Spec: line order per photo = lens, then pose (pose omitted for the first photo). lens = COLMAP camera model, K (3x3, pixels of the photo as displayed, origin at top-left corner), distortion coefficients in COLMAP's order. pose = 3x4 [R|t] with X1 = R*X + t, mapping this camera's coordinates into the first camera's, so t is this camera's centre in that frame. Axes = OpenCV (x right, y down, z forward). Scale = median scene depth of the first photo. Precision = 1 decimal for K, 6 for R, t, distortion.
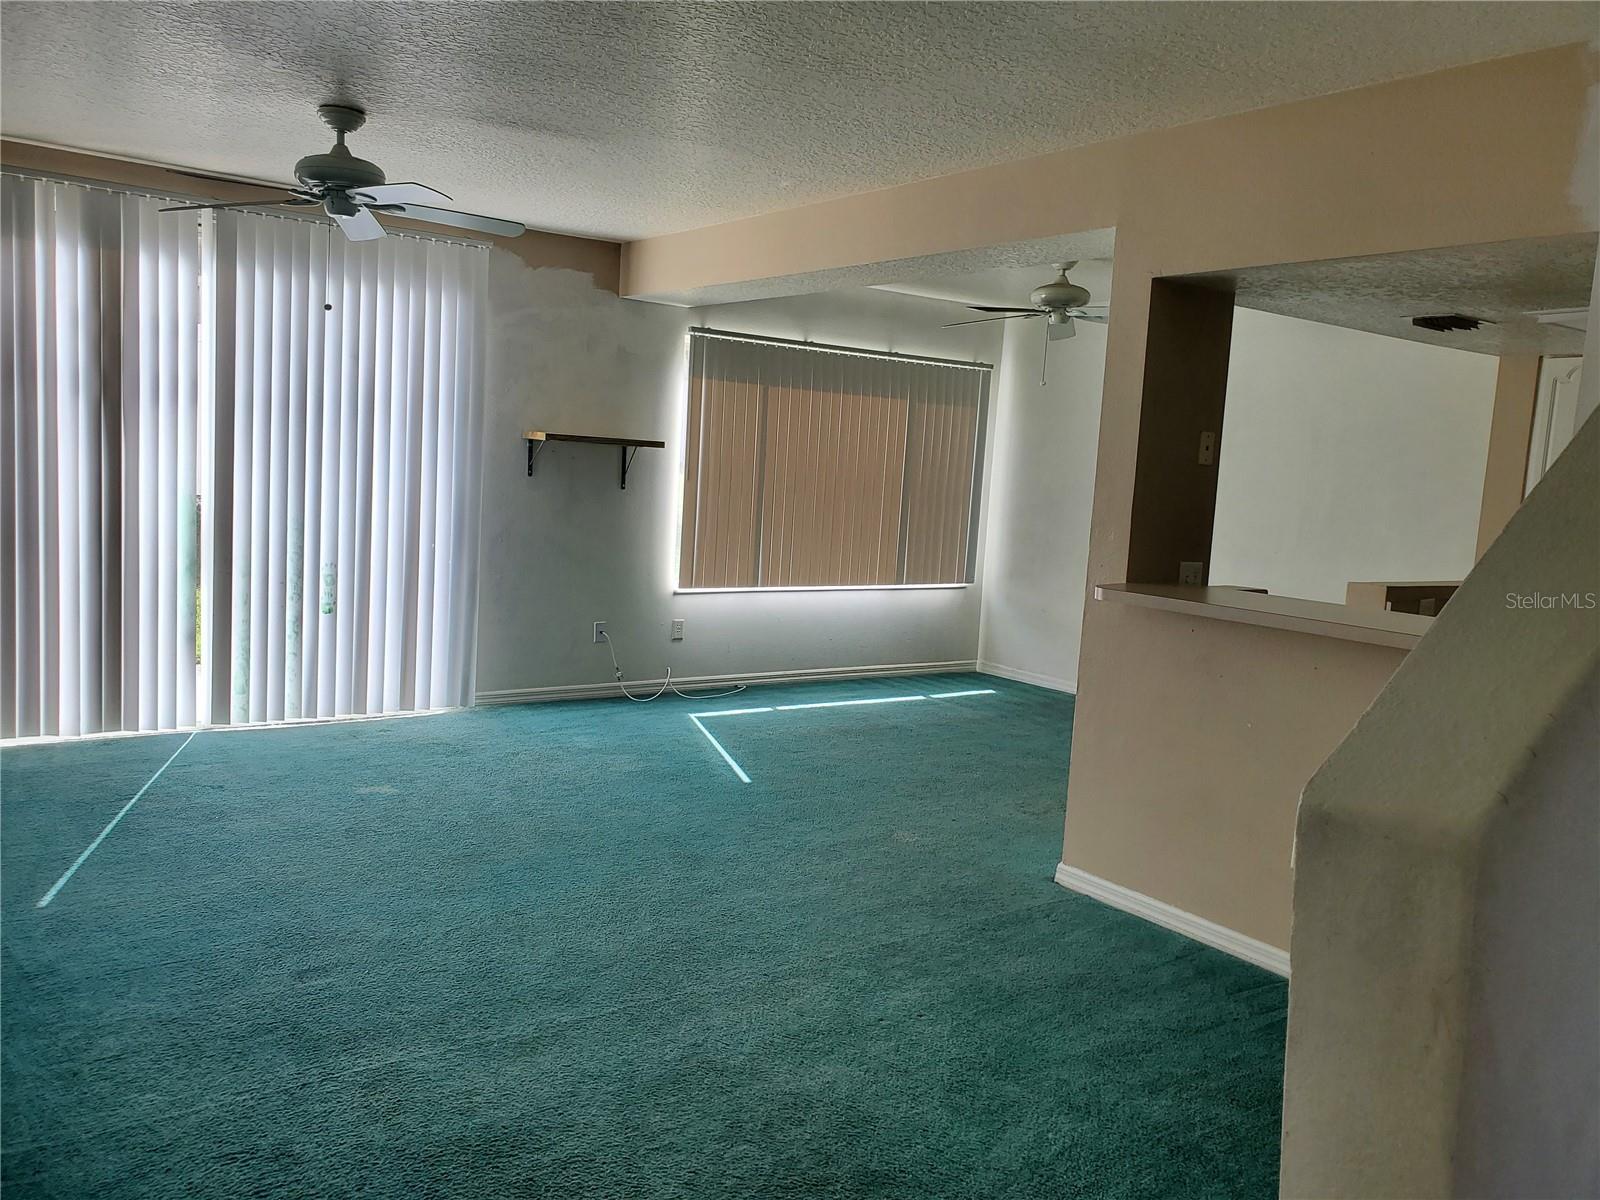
lens RADIAL K [[1244.3, 0, 796.5], [0, 1244.3, 591.3], [0, 0, 1]] dist [0.010996, 0.008138]
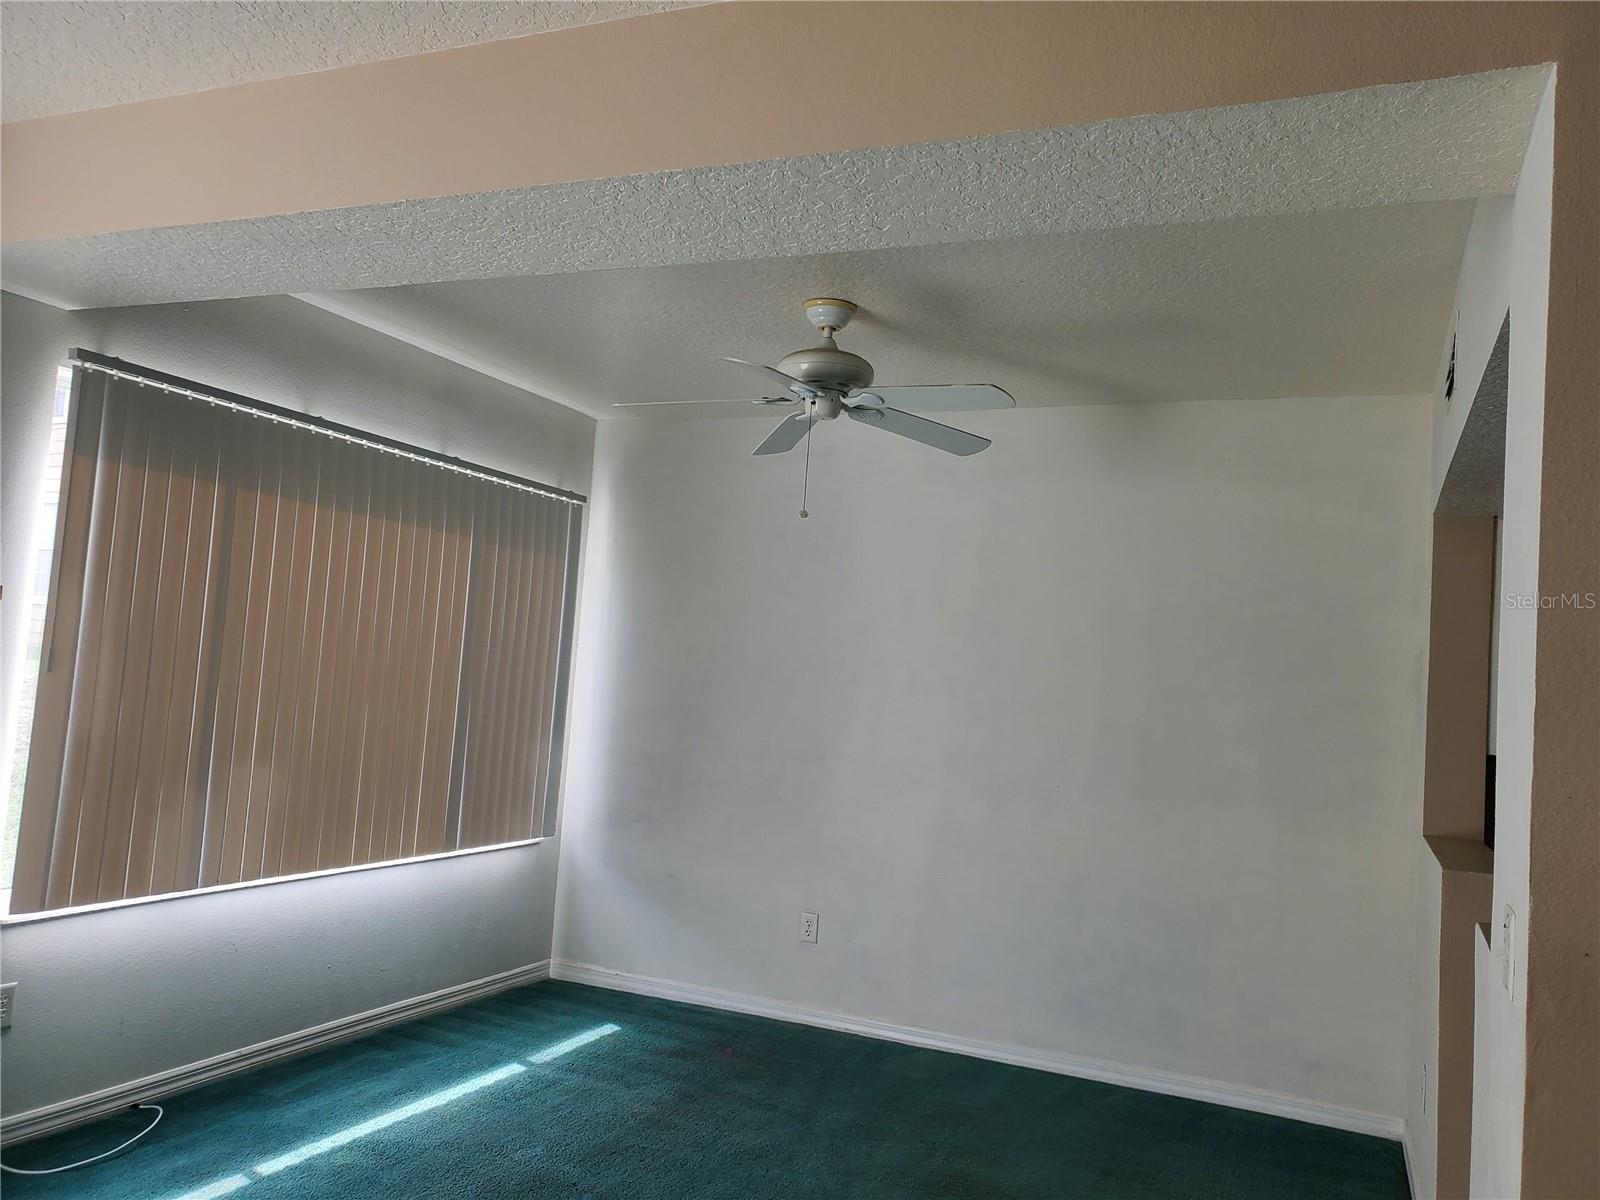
lens RADIAL K [[1234.2, 0, 800.0], [0, 1234.2, 600.0], [0, 0, 1]] dist [0.009750, 0.008537]
pose [[0.863632, 0.036946, 0.502768, -0.111660], [0.031154, 0.991493, -0.126375, -0.070505], [-0.503160, 0.124804, 0.855134, 0.661579]]
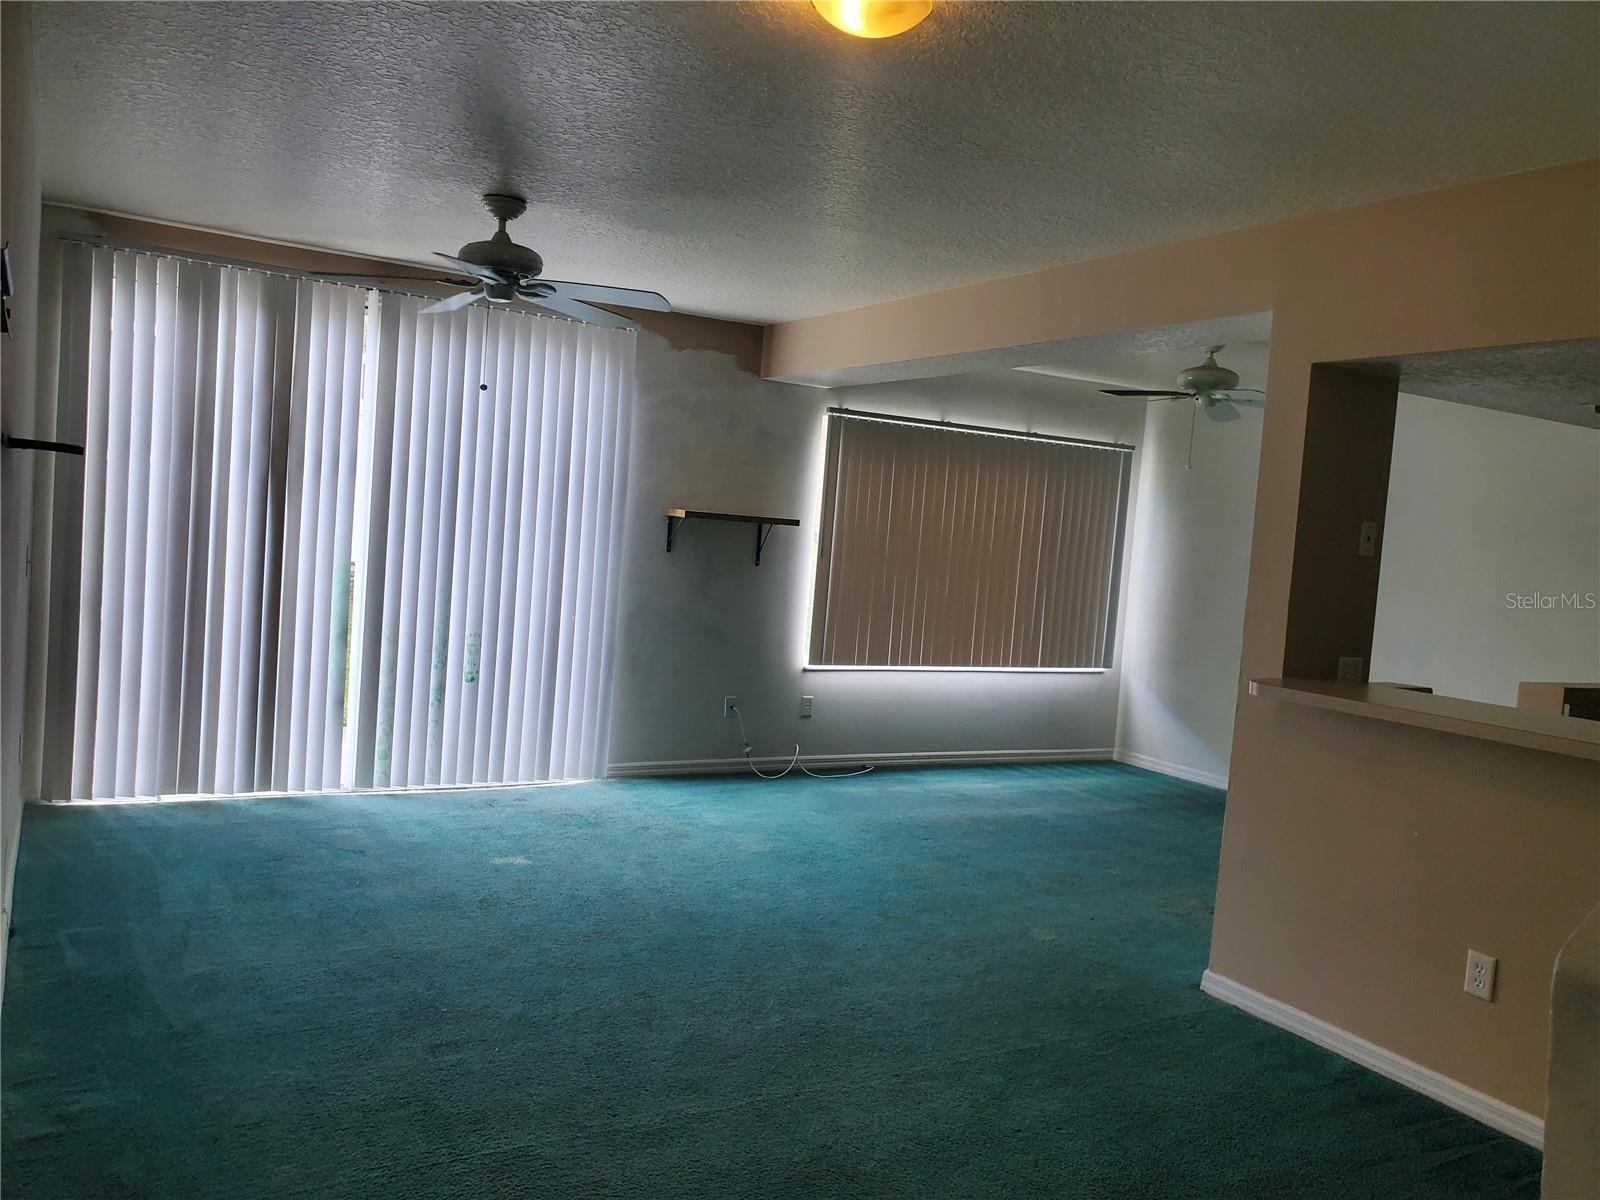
lens RADIAL K [[1234.2, 0, 800.0], [0, 1234.2, 600.0], [0, 0, 1]] dist [0.009750, 0.008537]
pose [[0.995421, 0.023392, -0.092679, -0.015944], [-0.027943, 0.998451, -0.048118, -0.009713], [0.091409, 0.050487, 0.994533, 0.016503]]
